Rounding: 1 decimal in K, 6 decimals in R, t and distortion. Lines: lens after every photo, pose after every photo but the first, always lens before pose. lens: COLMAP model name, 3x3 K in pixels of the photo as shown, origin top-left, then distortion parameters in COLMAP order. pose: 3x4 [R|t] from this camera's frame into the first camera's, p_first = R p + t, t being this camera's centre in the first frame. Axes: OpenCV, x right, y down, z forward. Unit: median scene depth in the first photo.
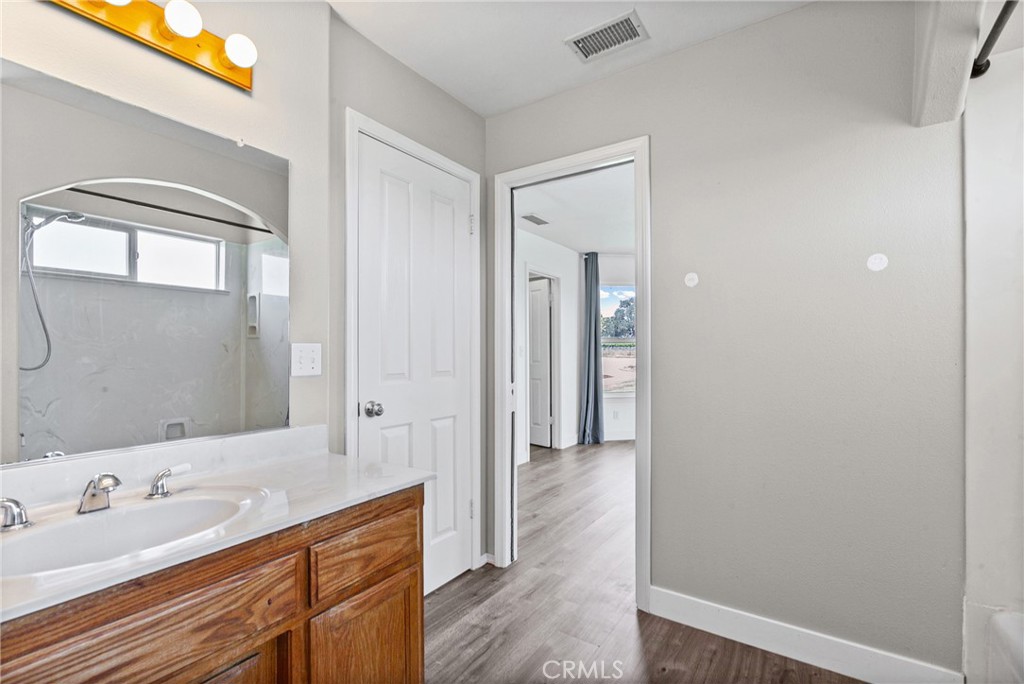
lens RADIAL K [[472.9, 0, 514.9], [0, 472.9, 349.5], [0, 0, 1]] dist [-0.001632, 0.000273]
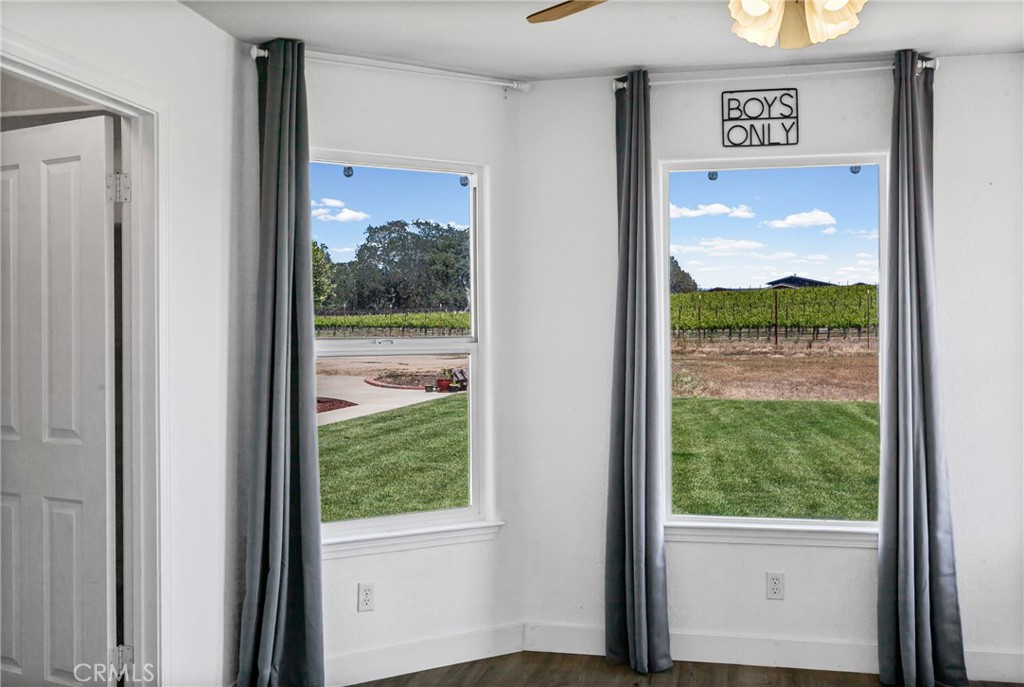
lens RADIAL K [[1029.0, 0, 512.4], [0, 1029.0, 341.2], [0, 0, 1]] dist [0.020696, 0.000000]
pose [[0.936274, -0.000809, 0.351269, 0.074232], [-0.002455, 0.999958, 0.008849, -0.029584], [-0.351262, -0.009147, 0.936233, 0.370380]]
